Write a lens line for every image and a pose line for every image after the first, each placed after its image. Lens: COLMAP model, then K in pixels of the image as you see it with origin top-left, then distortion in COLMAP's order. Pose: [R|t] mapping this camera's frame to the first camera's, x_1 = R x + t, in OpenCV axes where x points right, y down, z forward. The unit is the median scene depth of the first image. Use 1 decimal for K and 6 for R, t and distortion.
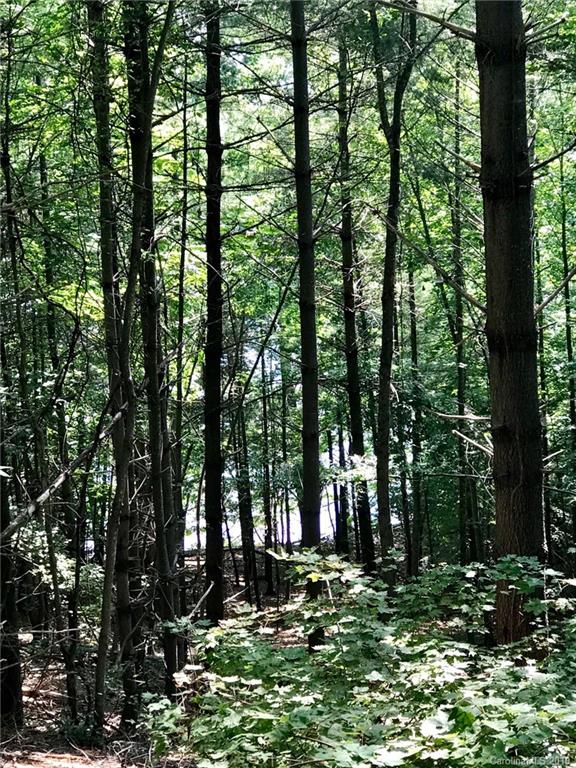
lens RADIAL K [[1734.5, 0, 288.0], [0, 1734.5, 384.0], [0, 0, 1]] dist [-0.006837, -0.013831]
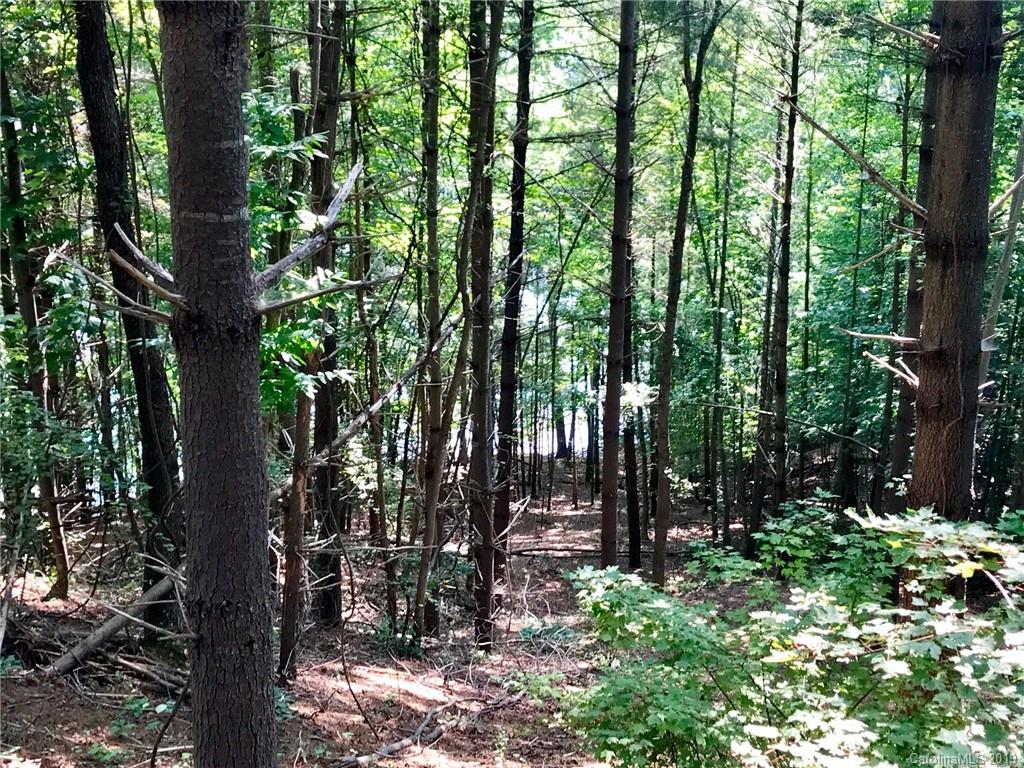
lens RADIAL K [[1366.3, 0, 512.0], [0, 1366.3, 384.0], [0, 0, 1]] dist [0.215803, -0.868924]
pose [[0.998675, 0.048364, -0.017595, -0.051120], [-0.047603, 0.998009, 0.041375, 0.016249], [0.019561, -0.040482, 0.998989, 0.223481]]
